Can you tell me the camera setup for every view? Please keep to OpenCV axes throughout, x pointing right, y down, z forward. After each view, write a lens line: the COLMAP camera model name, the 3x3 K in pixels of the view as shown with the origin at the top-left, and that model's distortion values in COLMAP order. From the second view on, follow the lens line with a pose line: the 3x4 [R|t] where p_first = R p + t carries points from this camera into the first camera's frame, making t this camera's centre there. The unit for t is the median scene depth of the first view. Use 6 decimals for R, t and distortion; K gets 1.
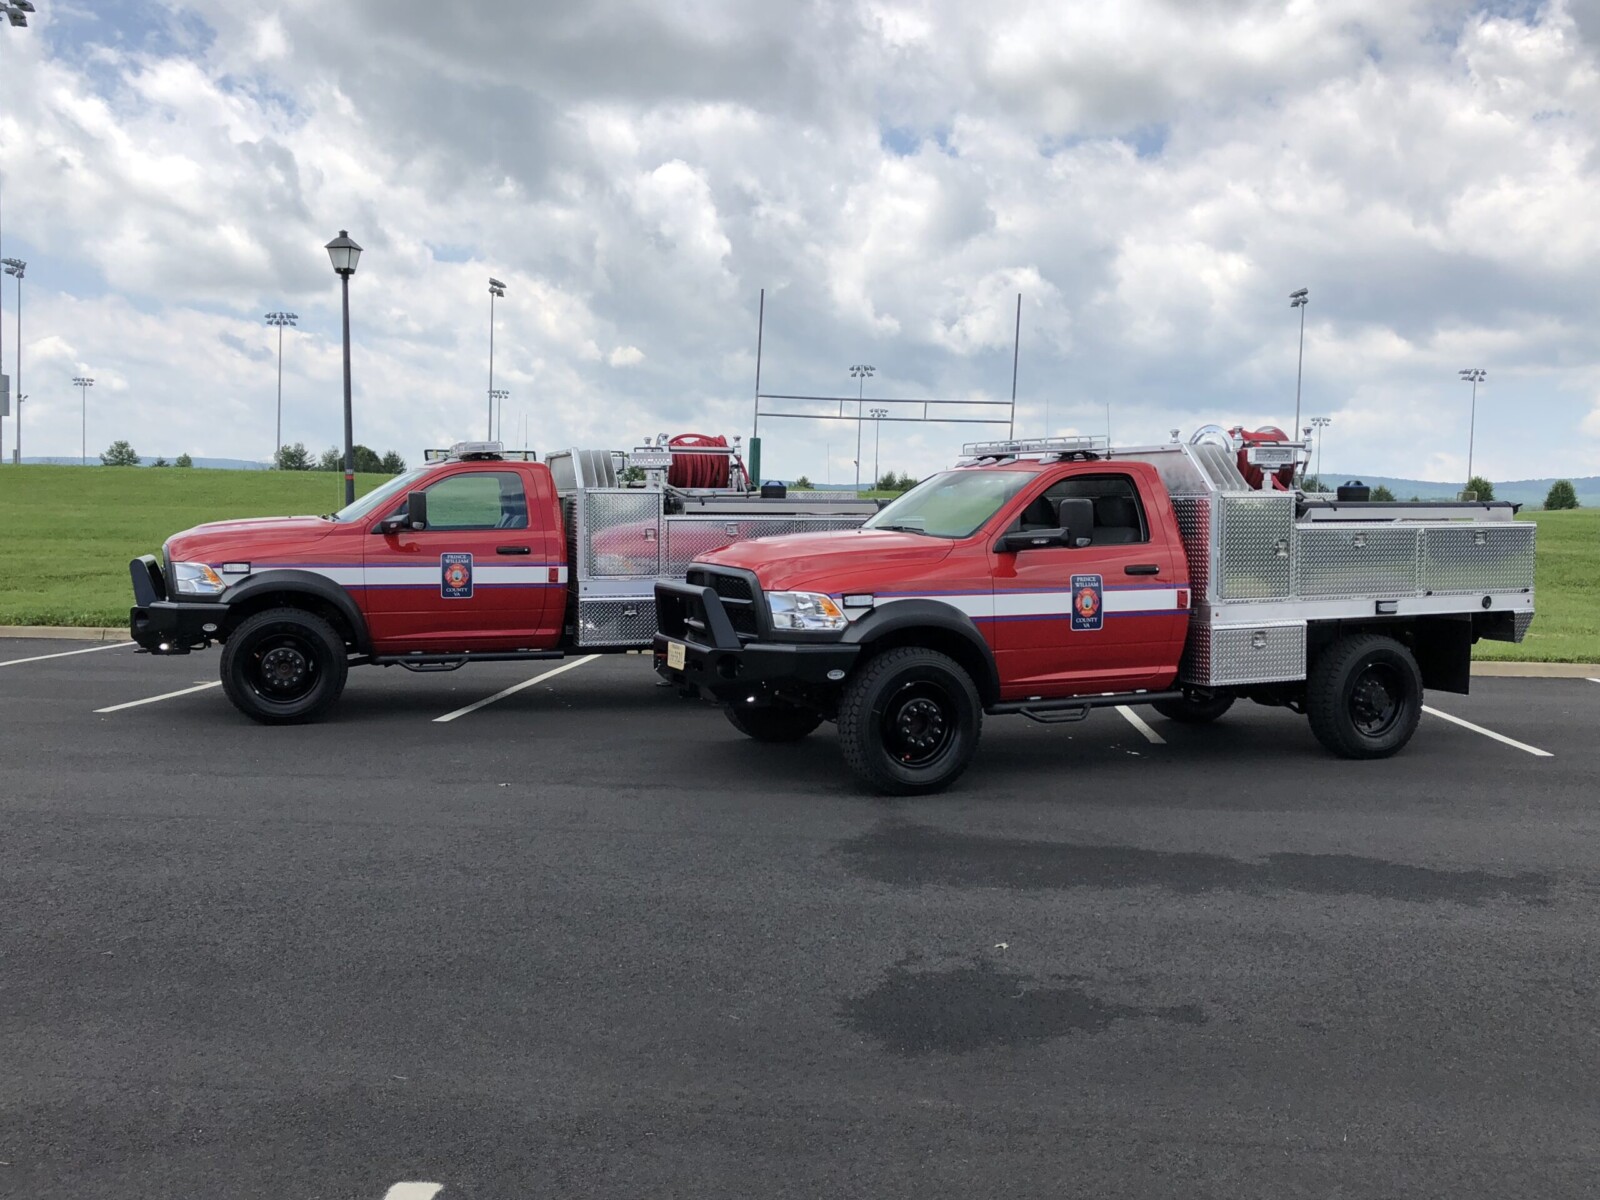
lens RADIAL K [[1306.0, 0, 796.7], [0, 1306.0, 598.5], [0, 0, 1]] dist [-0.046409, 0.003734]
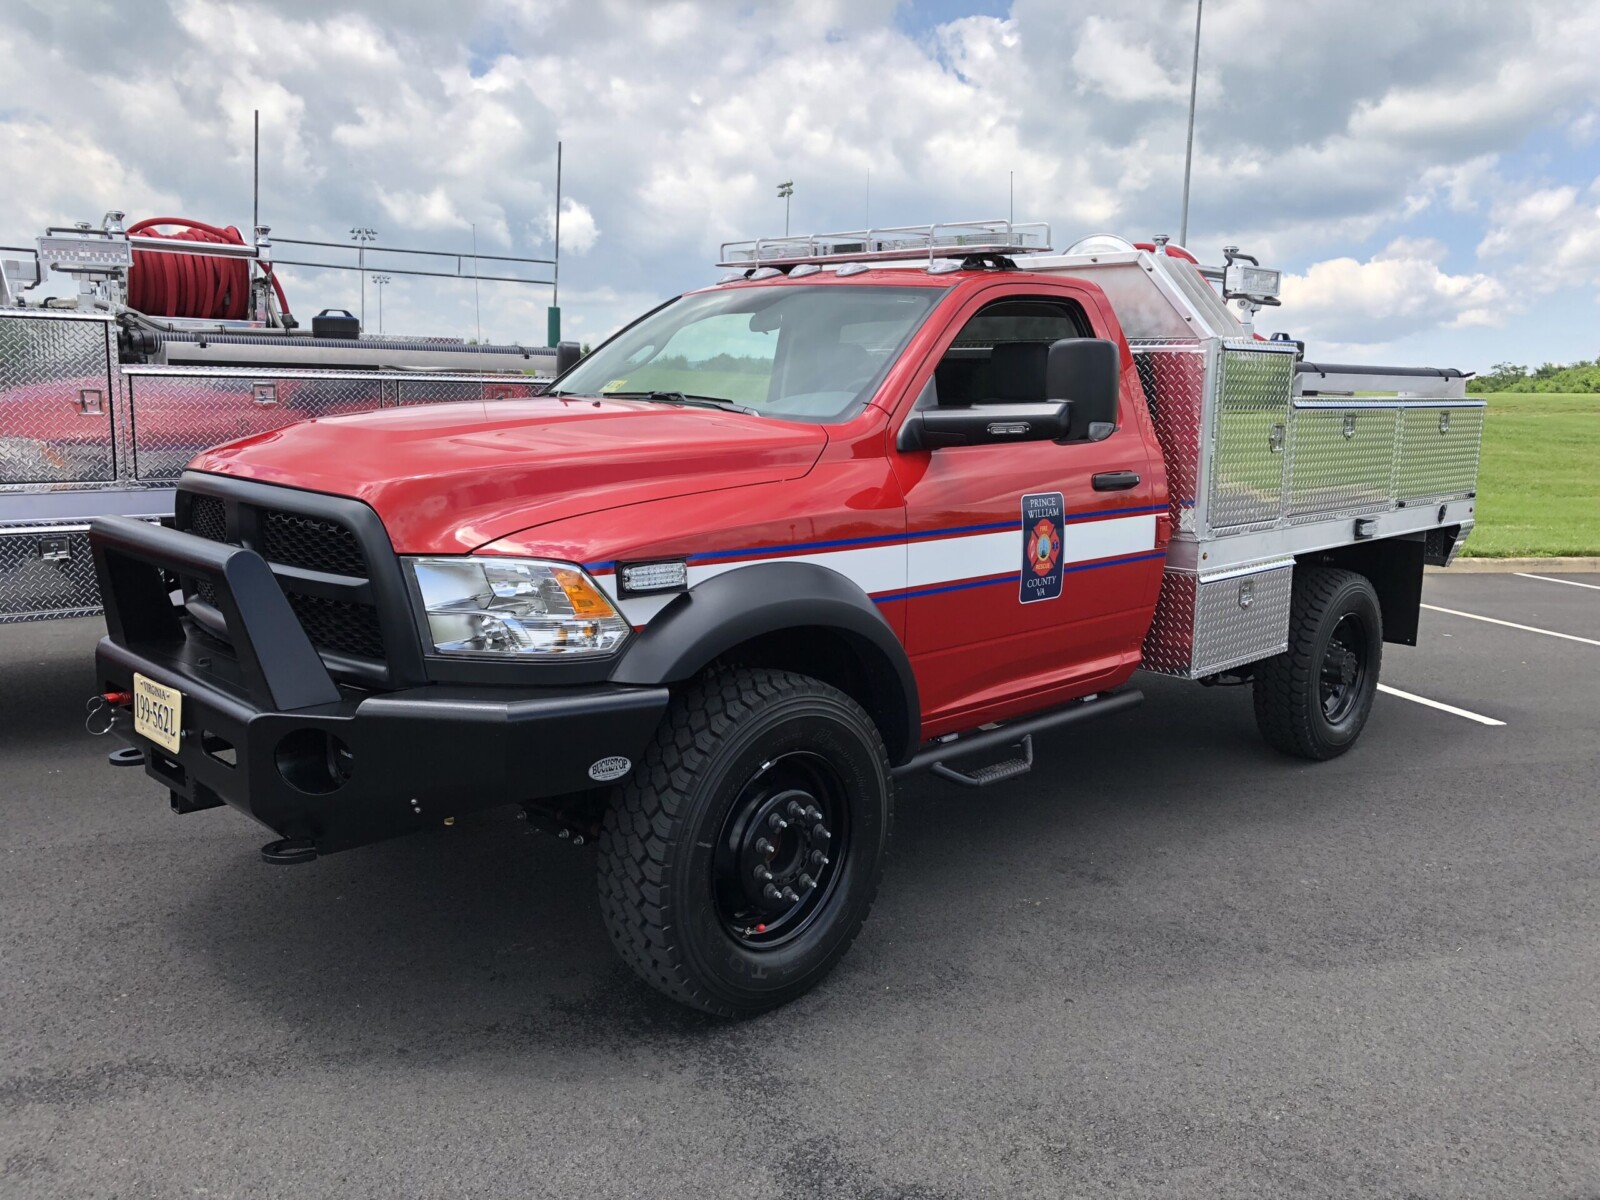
lens RADIAL K [[1273.6, 0, 791.7], [0, 1273.6, 576.3], [0, 0, 1]] dist [0.005264, -0.013158]
pose [[0.933468, -0.036100, 0.356841, -0.048430], [0.006281, 0.996415, 0.084372, -0.028419], [-0.358607, -0.076517, 0.930347, 0.565538]]
